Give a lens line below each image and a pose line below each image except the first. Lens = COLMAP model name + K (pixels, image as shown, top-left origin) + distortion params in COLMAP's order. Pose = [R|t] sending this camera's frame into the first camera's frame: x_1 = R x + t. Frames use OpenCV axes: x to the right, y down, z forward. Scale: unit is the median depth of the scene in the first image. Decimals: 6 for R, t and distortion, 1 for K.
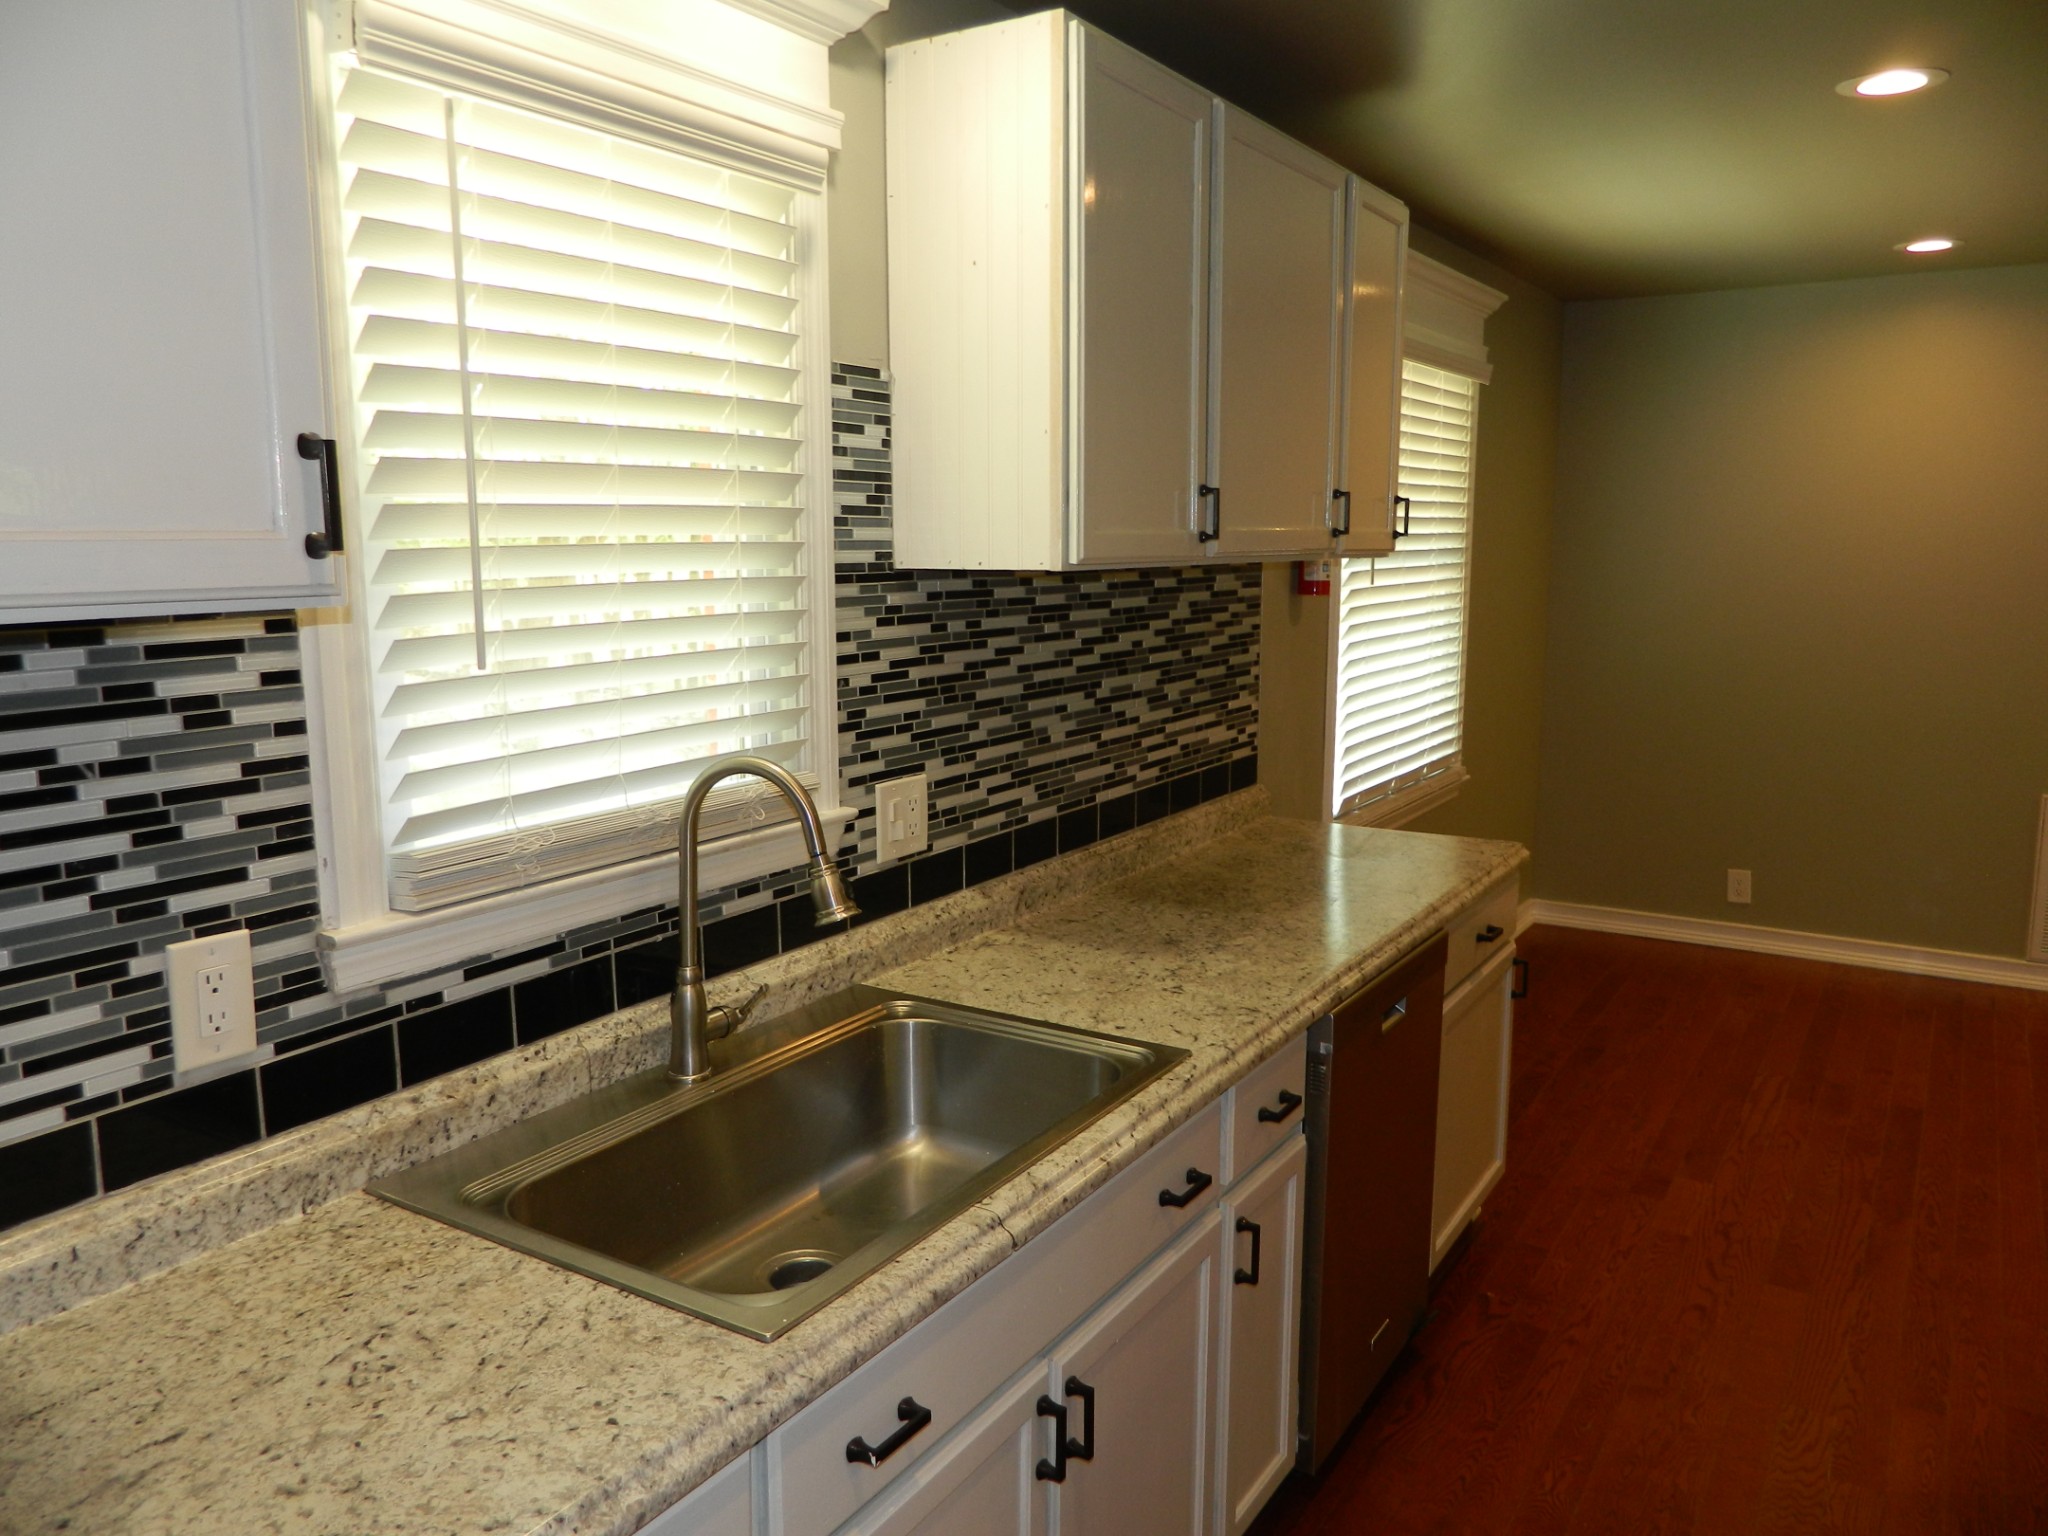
lens RADIAL K [[1515.2, 0, 1016.7], [0, 1515.2, 760.6], [0, 0, 1]] dist [0.003017, 0.002572]
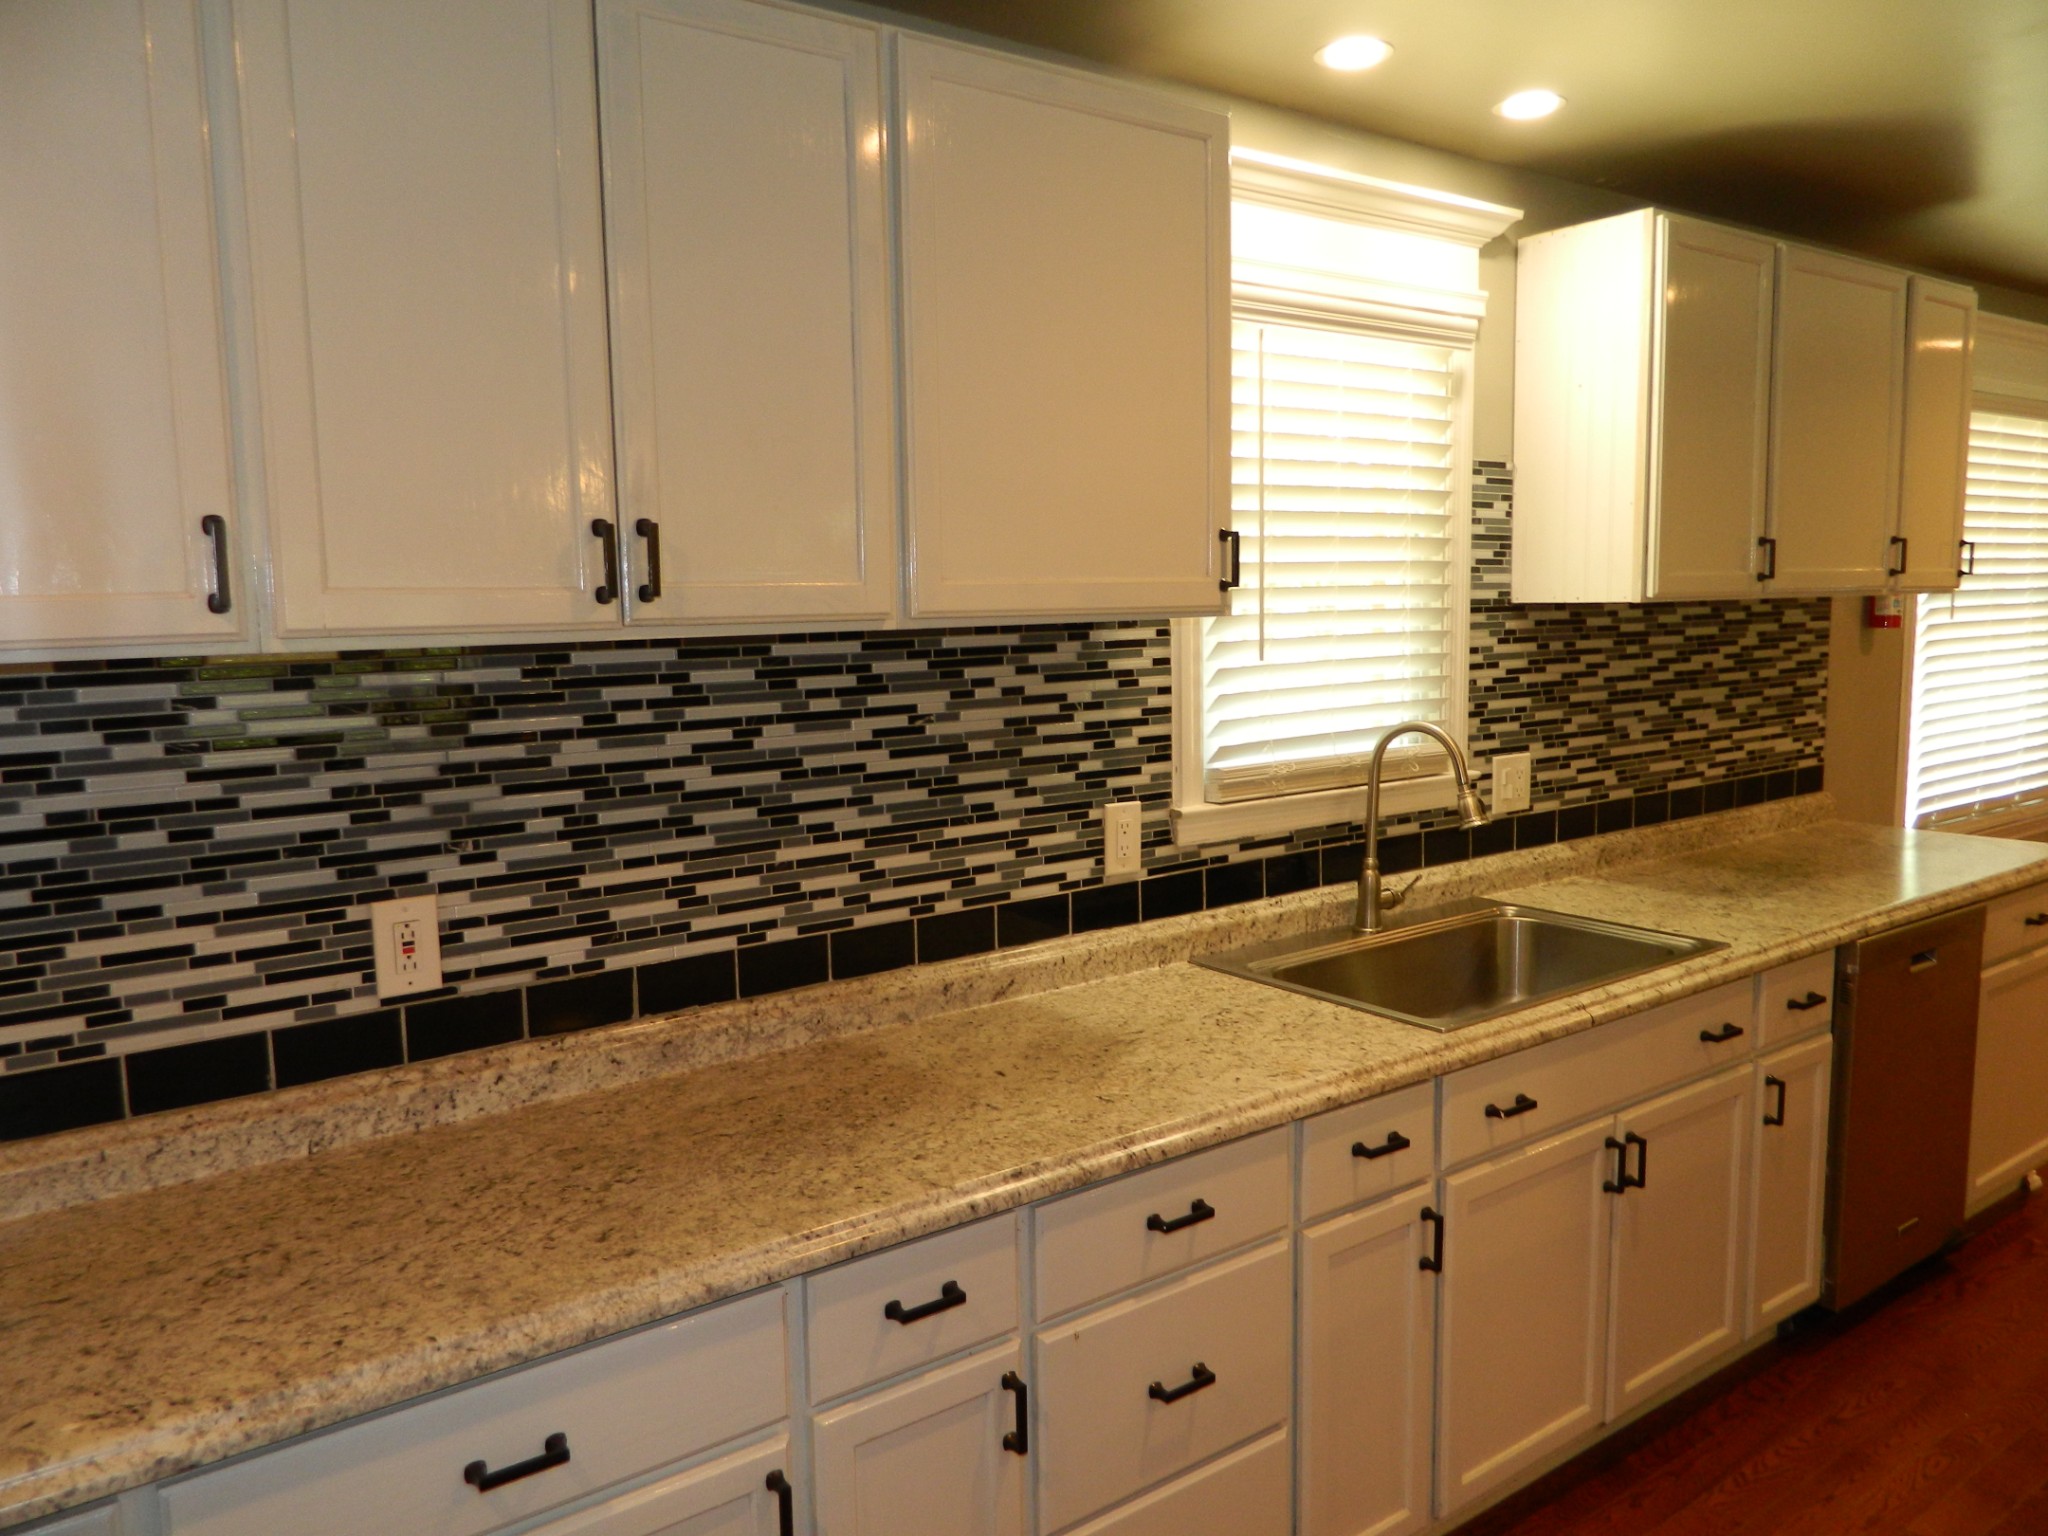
lens RADIAL K [[1515.2, 0, 1018.3], [0, 1515.2, 761.5], [0, 0, 1]] dist [0.003017, 0.002572]
pose [[0.933670, 0.026896, -0.357124, -0.002744], [-0.039437, 0.998833, -0.027881, 0.081445], [0.355957, 0.040115, 0.933641, -0.491691]]
